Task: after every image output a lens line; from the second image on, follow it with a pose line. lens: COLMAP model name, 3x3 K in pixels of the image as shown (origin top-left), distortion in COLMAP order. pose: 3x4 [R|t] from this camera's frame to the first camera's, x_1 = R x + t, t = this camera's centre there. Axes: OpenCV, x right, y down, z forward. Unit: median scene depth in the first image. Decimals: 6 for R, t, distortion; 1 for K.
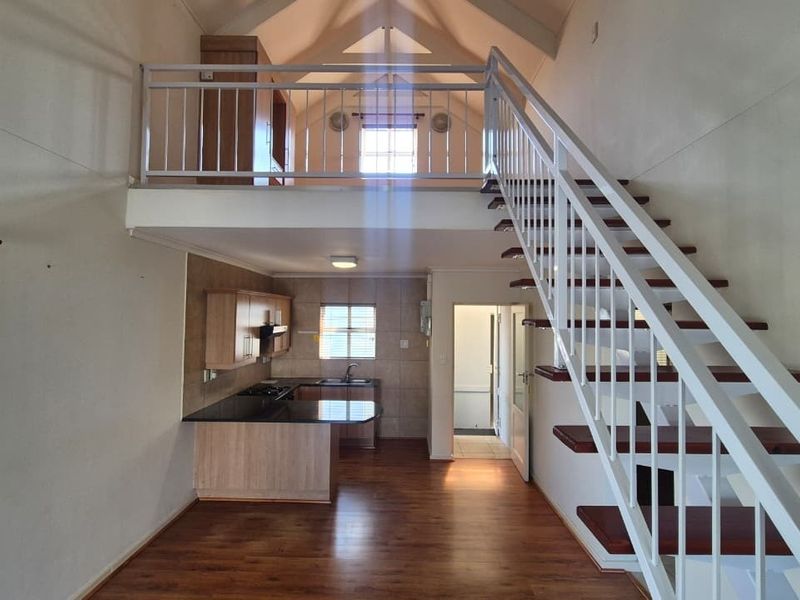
lens RADIAL K [[437.9, 0, 400.0], [0, 437.9, 300.0], [0, 0, 1]] dist [0.001348, 0.000520]
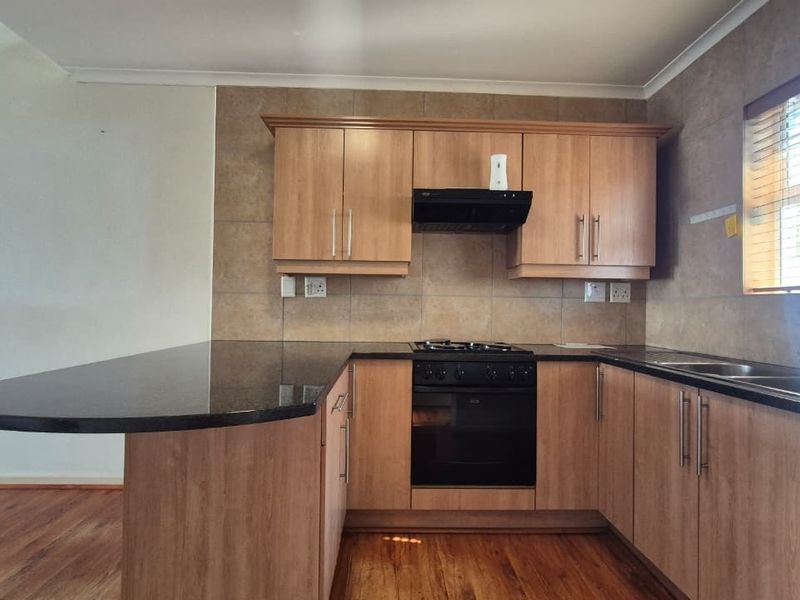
lens RADIAL K [[437.9, 0, 400.0], [0, 437.9, 300.0], [0, 0, 1]] dist [0.001348, 0.000520]
pose [[0.039700, -0.023148, -0.998943, 0.104517], [0.025847, 0.999421, -0.022132, 0.141344], [0.998877, -0.024941, 0.040275, 0.776264]]
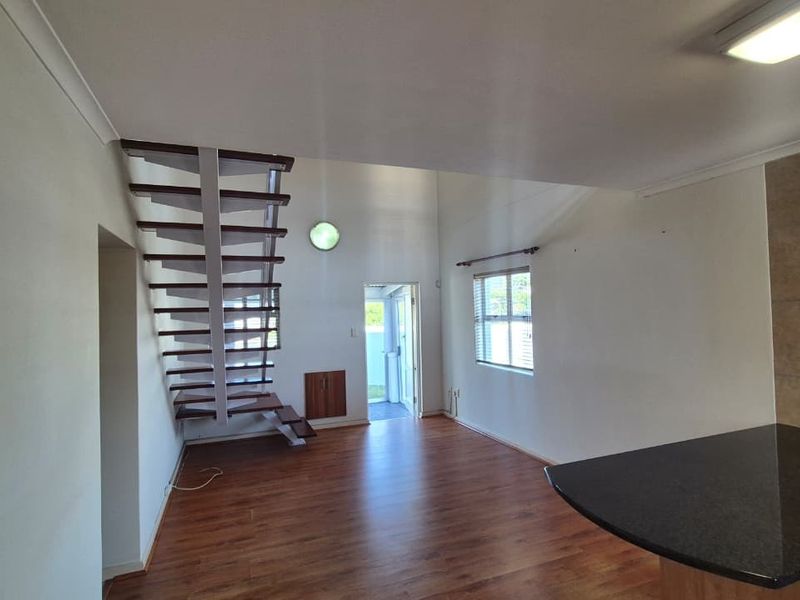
lens RADIAL K [[437.9, 0, 400.0], [0, 437.9, 300.0], [0, 0, 1]] dist [0.001348, 0.000520]
pose [[-0.927779, 0.003883, -0.373109, 0.152051], [0.029512, 0.997577, -0.063003, 0.071149], [0.371960, -0.069464, -0.925646, 0.861865]]
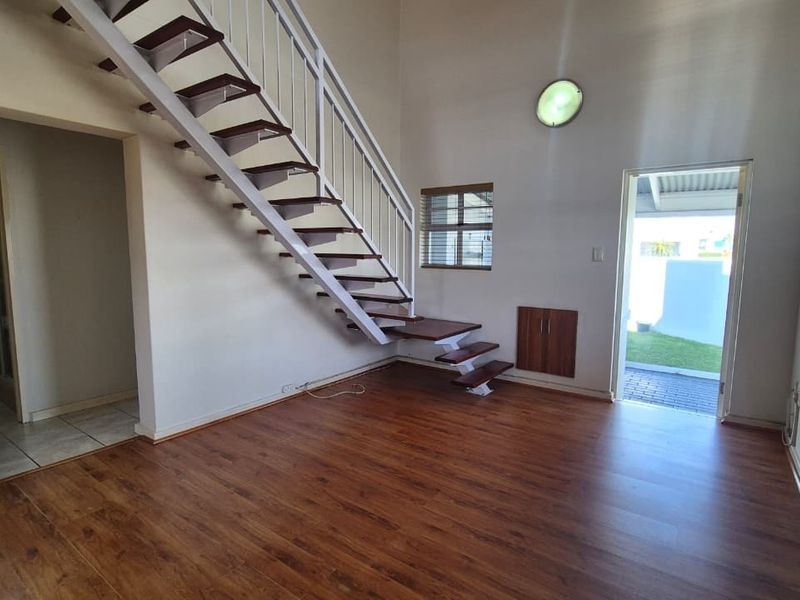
lens RADIAL K [[437.9, 0, 400.0], [0, 437.9, 300.0], [0, 0, 1]] dist [0.001348, 0.000520]
pose [[-0.821293, -0.081250, 0.564692, -0.231221], [-0.040669, 0.995627, 0.084106, 0.101460], [-0.569056, 0.046110, -0.821005, 0.585112]]
